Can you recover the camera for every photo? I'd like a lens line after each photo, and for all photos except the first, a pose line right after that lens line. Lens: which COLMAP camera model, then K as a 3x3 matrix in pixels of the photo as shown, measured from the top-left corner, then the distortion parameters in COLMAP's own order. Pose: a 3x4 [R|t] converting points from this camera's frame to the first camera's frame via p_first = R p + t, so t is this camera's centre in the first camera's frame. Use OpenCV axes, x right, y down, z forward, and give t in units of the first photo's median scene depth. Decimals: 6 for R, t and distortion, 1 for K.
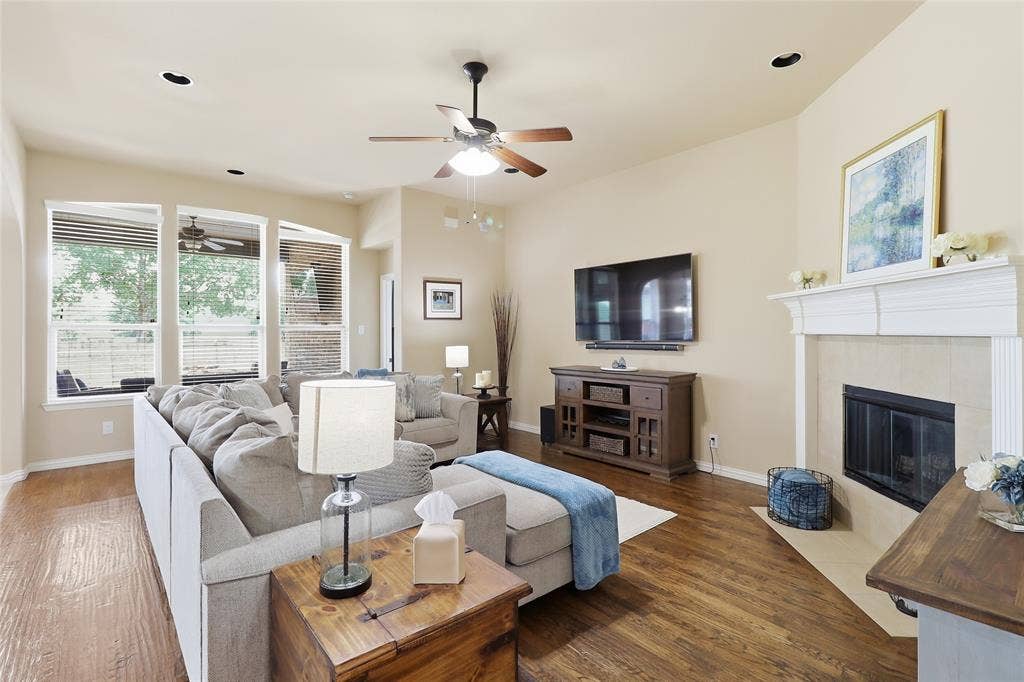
lens RADIAL K [[481.4, 0, 515.9], [0, 481.4, 340.6], [0, 0, 1]] dist [0.003160, 0.000571]
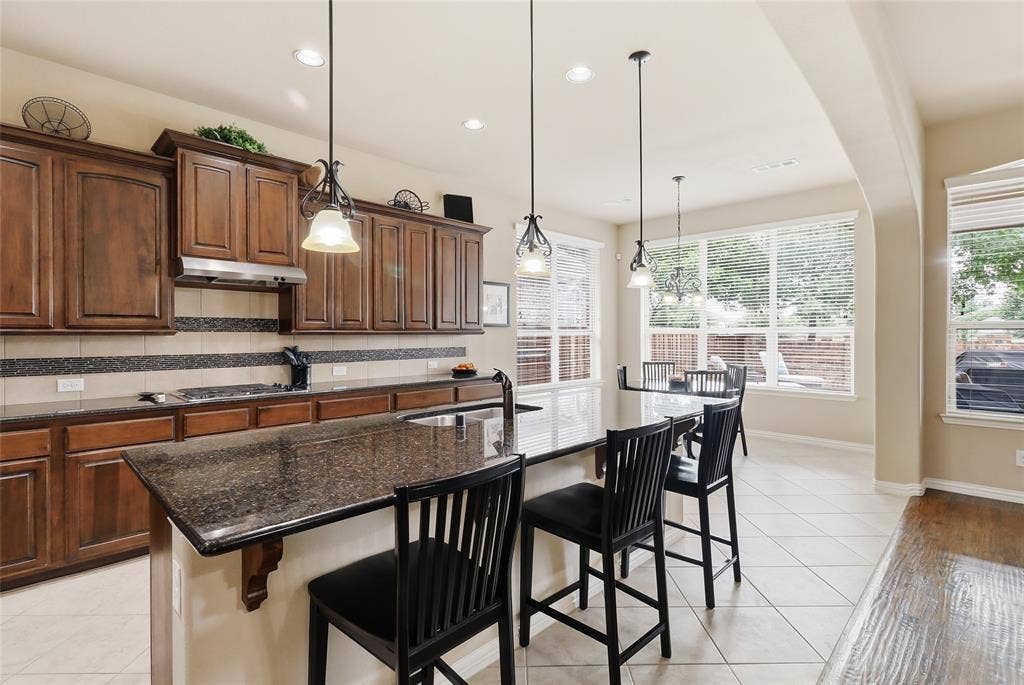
lens RADIAL K [[481.4, 0, 514.1], [0, 481.4, 338.2], [0, 0, 1]] dist [0.003160, 0.000571]
pose [[0.080495, 0.001481, -0.996754, -0.183361], [-0.003787, 0.999992, 0.001180, -0.002833], [0.996748, 0.003679, 0.080500, 0.171908]]
